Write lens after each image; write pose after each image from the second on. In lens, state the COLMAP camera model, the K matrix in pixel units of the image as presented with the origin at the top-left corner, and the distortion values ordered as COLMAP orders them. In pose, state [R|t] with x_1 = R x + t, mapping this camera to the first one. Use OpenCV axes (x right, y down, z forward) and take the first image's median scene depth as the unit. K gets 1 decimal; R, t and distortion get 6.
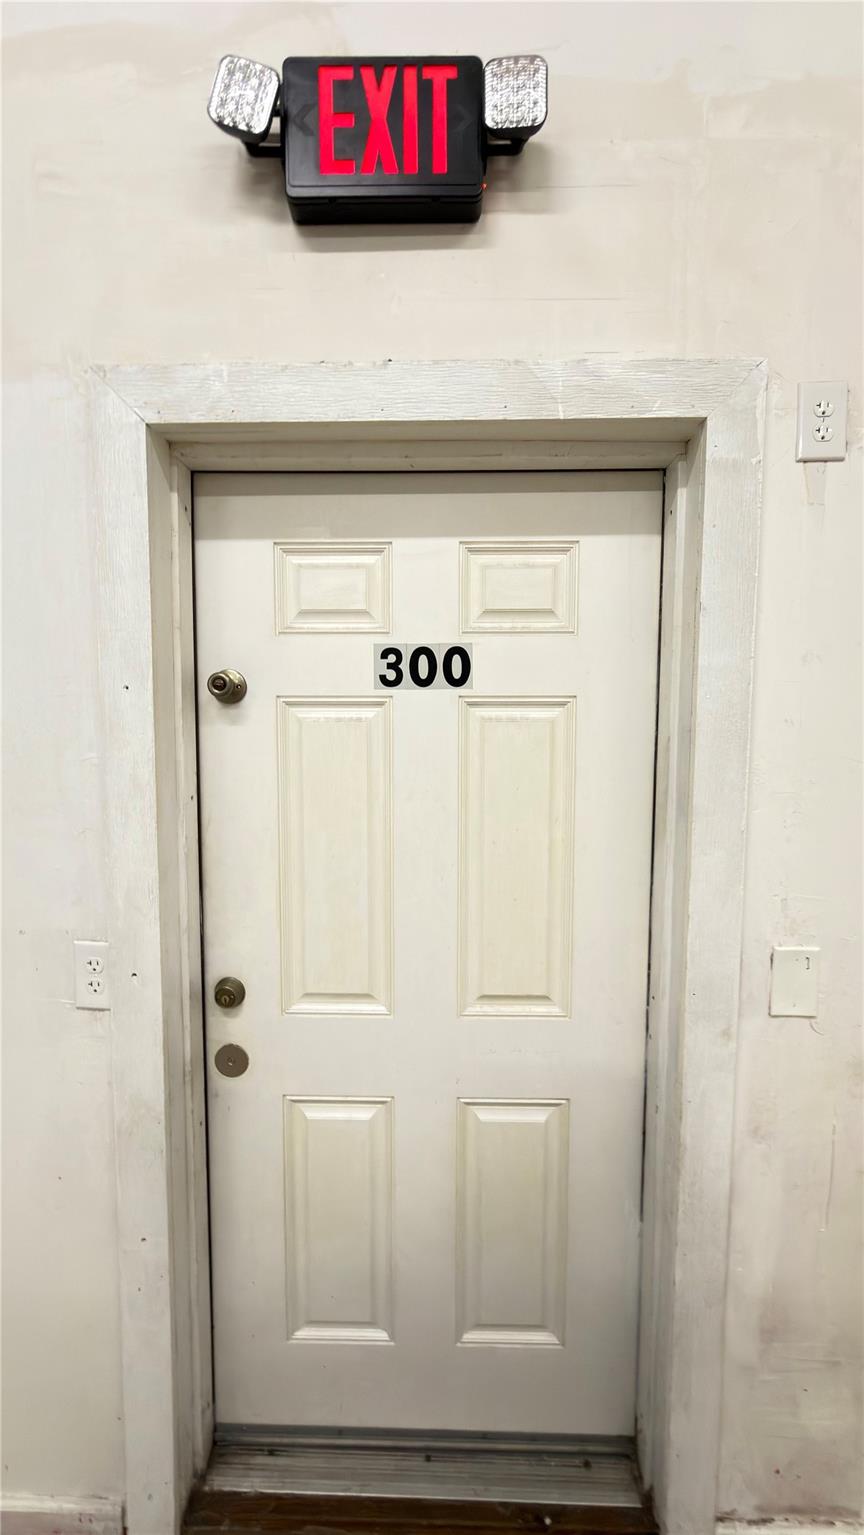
lens RADIAL K [[609.1, 0, 429.5], [0, 609.1, 768.3], [0, 0, 1]] dist [0.001869, 0.000074]
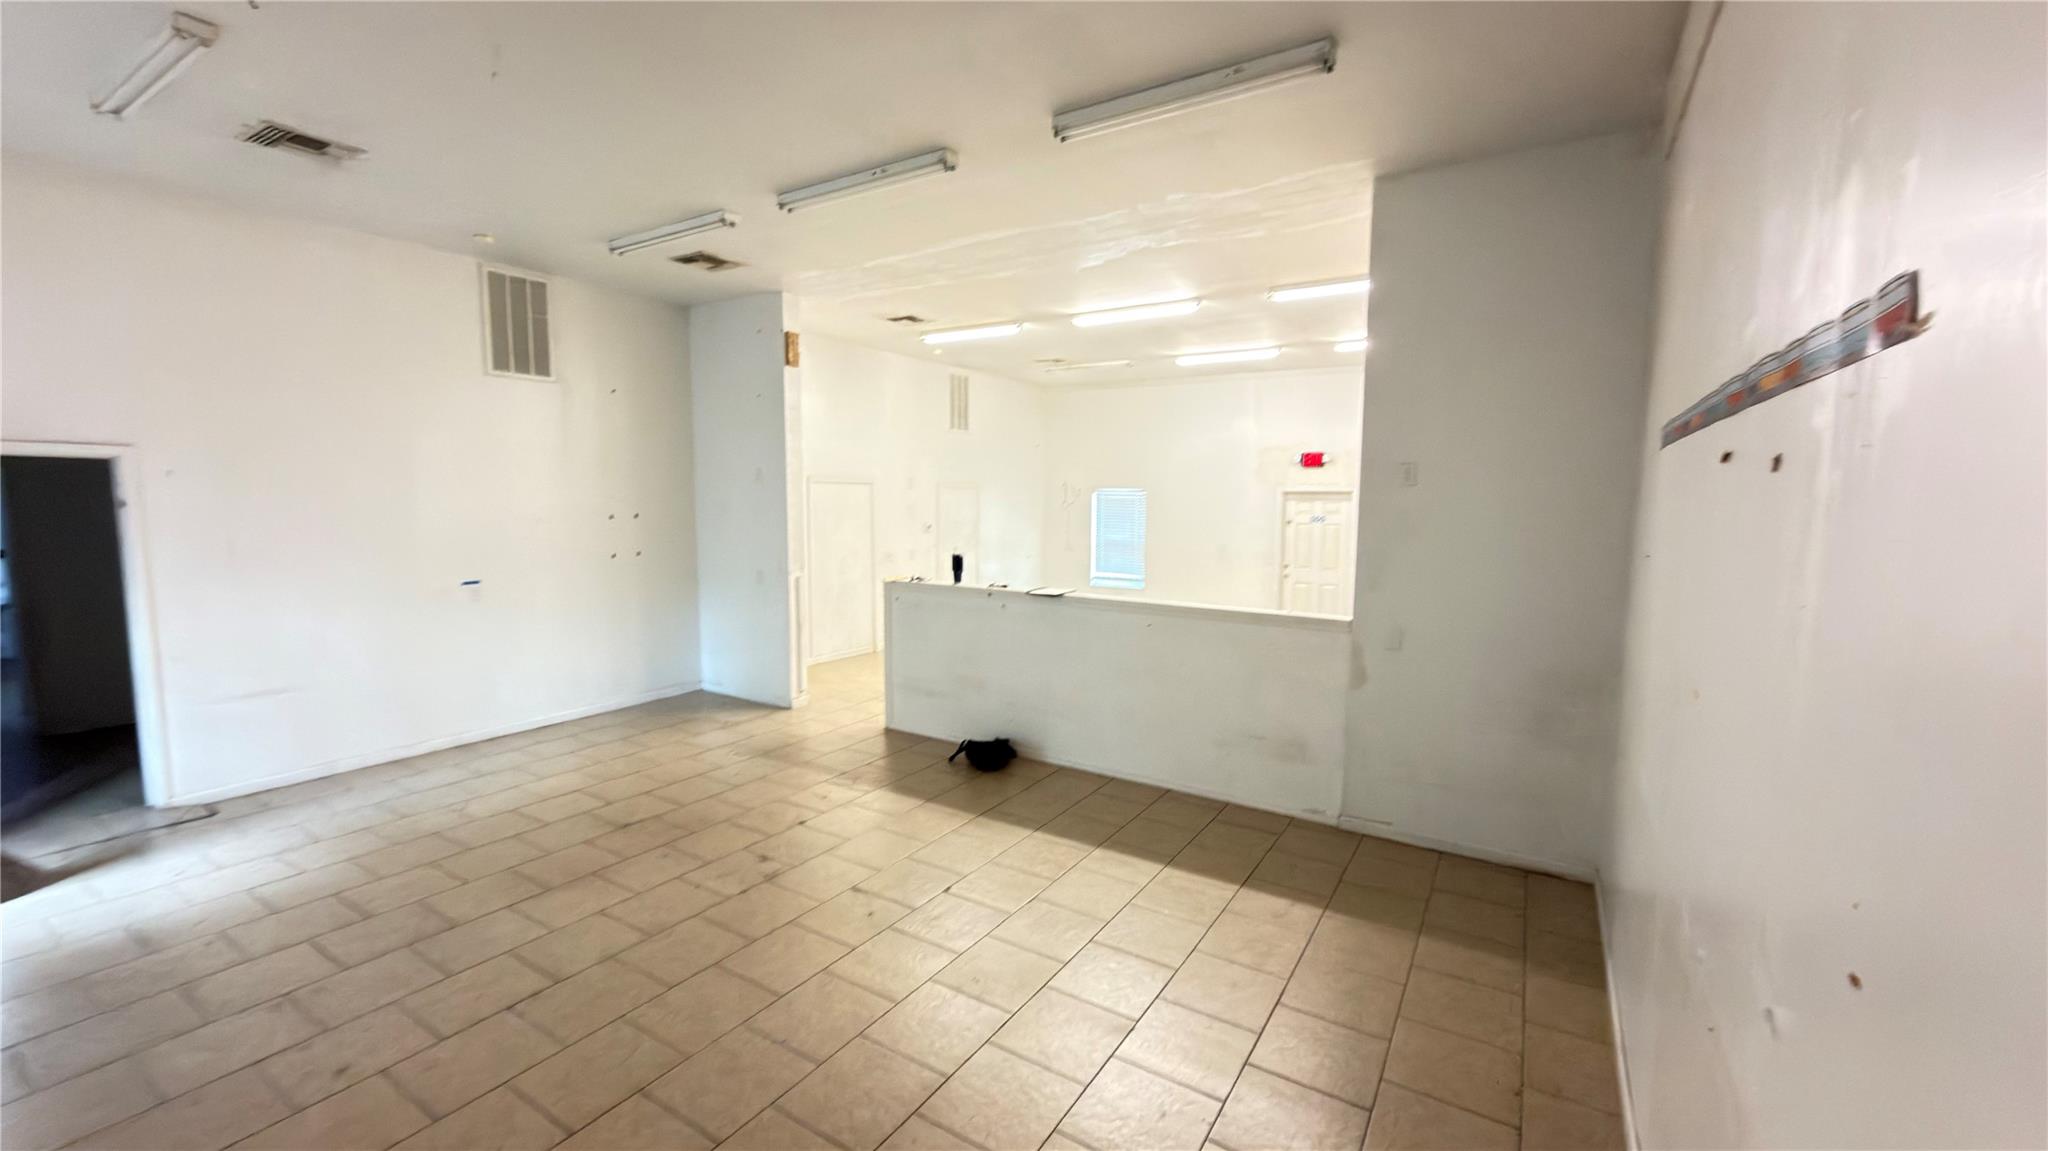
lens RADIAL K [[812.7, 0, 1023.4], [0, 812.7, 575.9], [0, 0, 1]] dist [0.001869, 0.000074]
pose [[0.812371, 0.057726, -0.580277, 2.660784], [-0.044385, 0.998323, 0.037175, 0.277226], [0.581449, -0.004444, 0.813570, -8.422602]]
